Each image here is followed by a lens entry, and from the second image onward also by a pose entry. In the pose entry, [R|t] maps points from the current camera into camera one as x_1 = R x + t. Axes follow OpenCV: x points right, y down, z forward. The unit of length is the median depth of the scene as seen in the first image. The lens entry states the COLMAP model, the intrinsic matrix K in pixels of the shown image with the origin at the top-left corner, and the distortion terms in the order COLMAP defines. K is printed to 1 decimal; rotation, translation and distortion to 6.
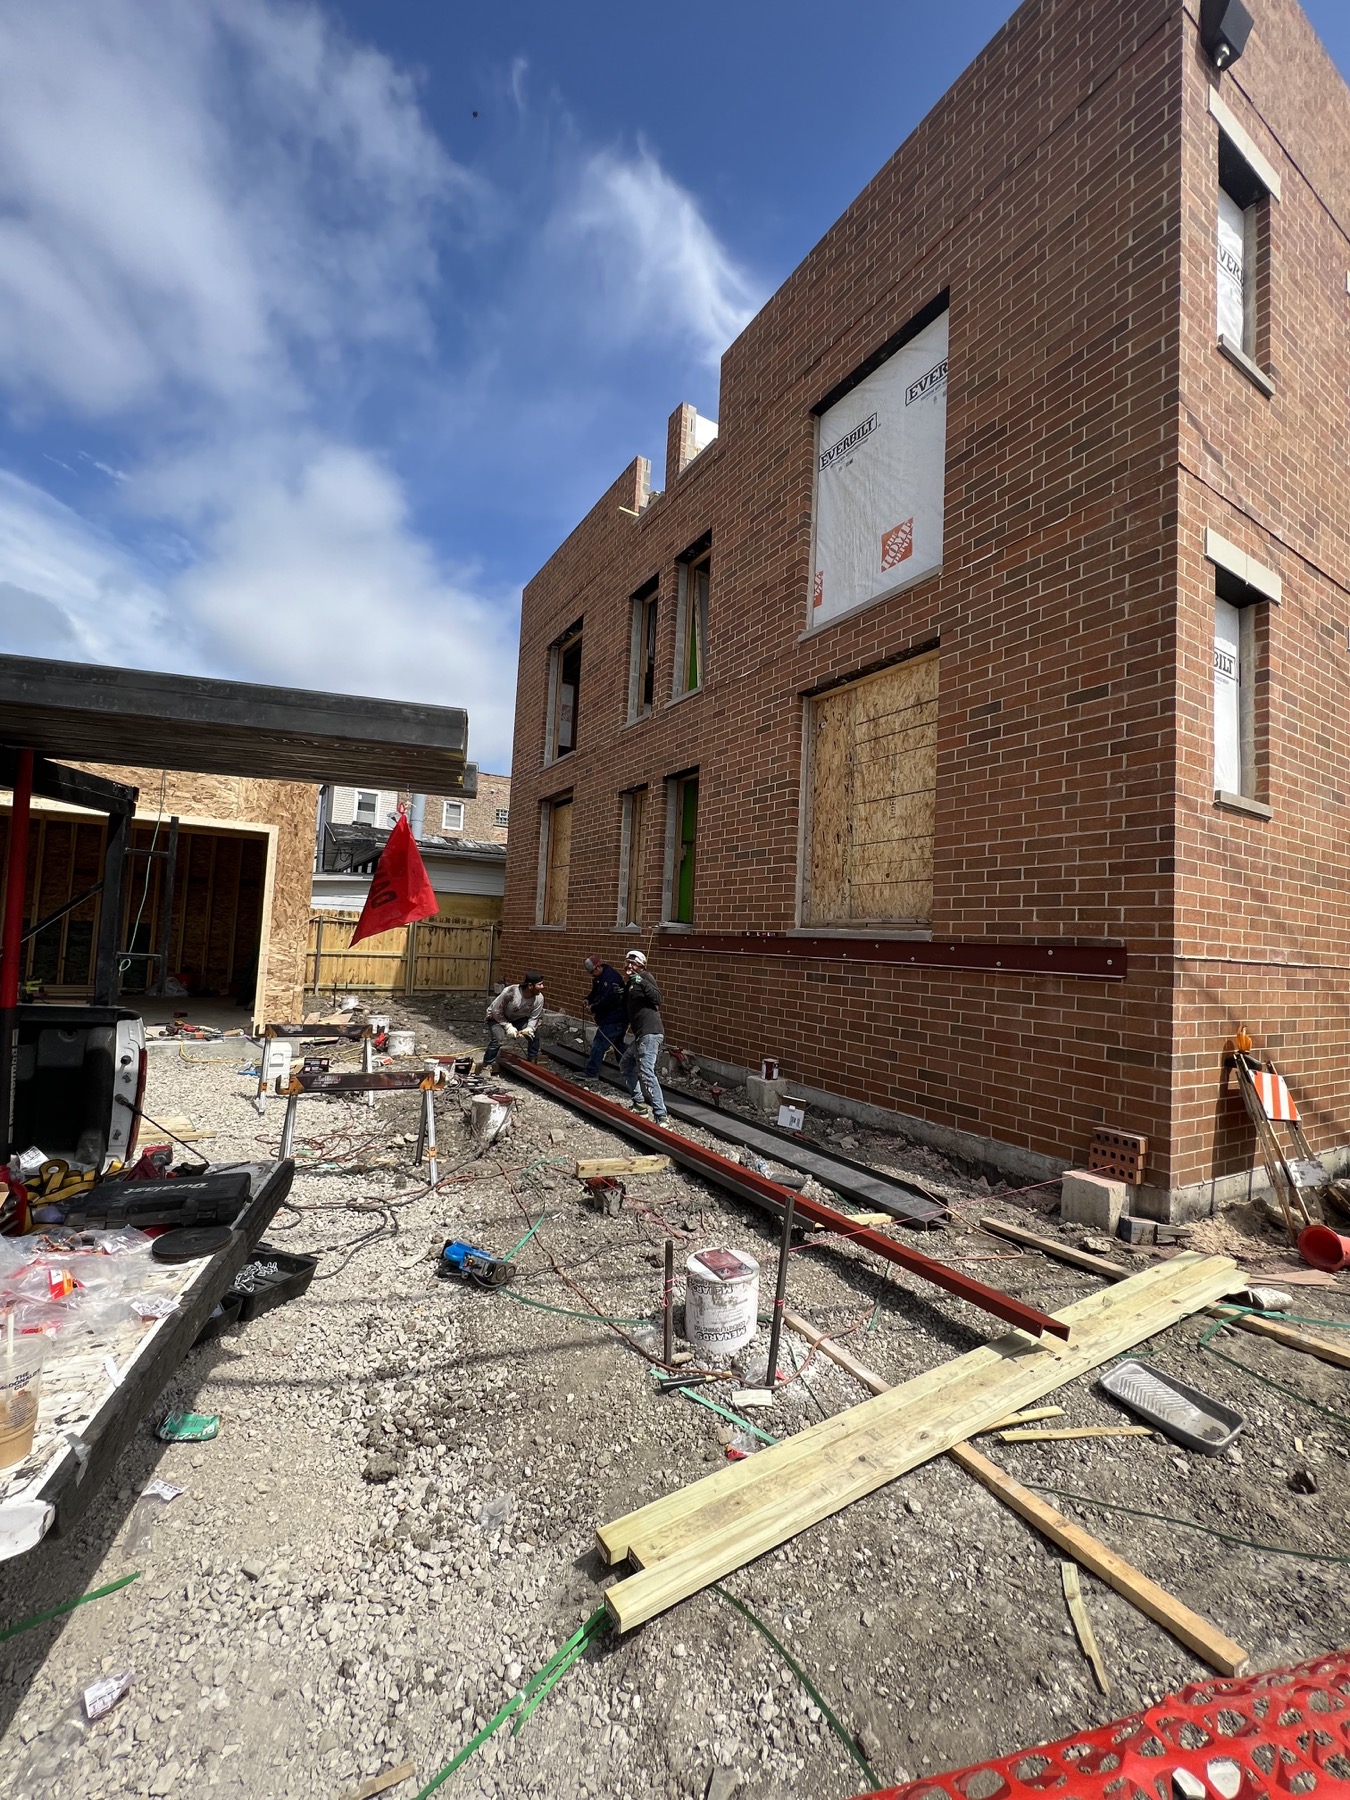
lens RADIAL K [[721.5, 0, 675.0], [0, 721.5, 900.0], [0, 0, 1]] dist [-0.000136, -0.000278]
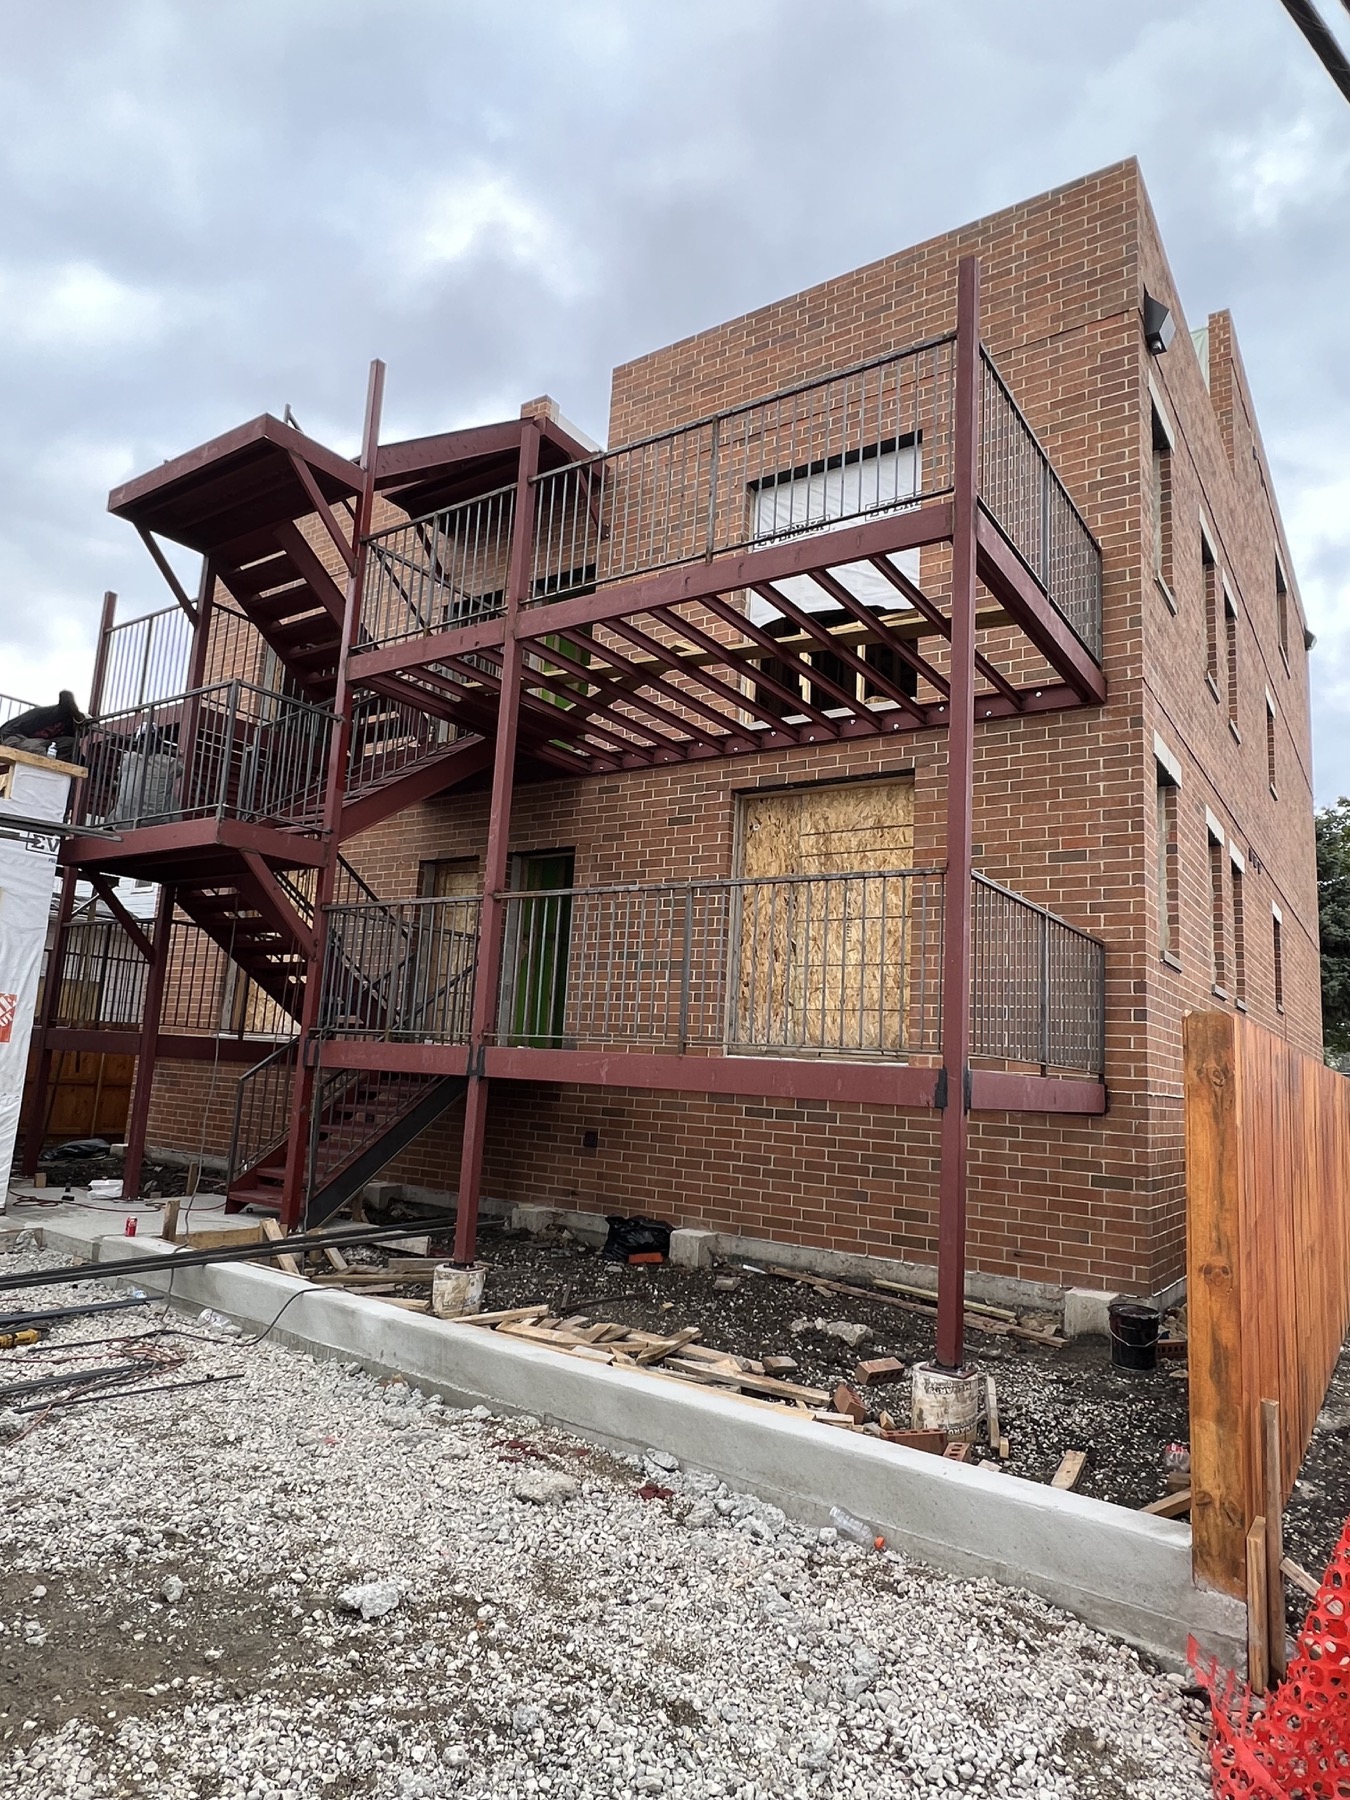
lens RADIAL K [[1066.9, 0, 675.0], [0, 1066.9, 900.0], [0, 0, 1]] dist [0.006045, 0.000951]
pose [[0.909202, 0.063163, 0.411535, -0.501053], [-0.031584, 0.996041, -0.083095, -0.045201], [-0.415155, 0.062552, 0.907598, -0.187432]]
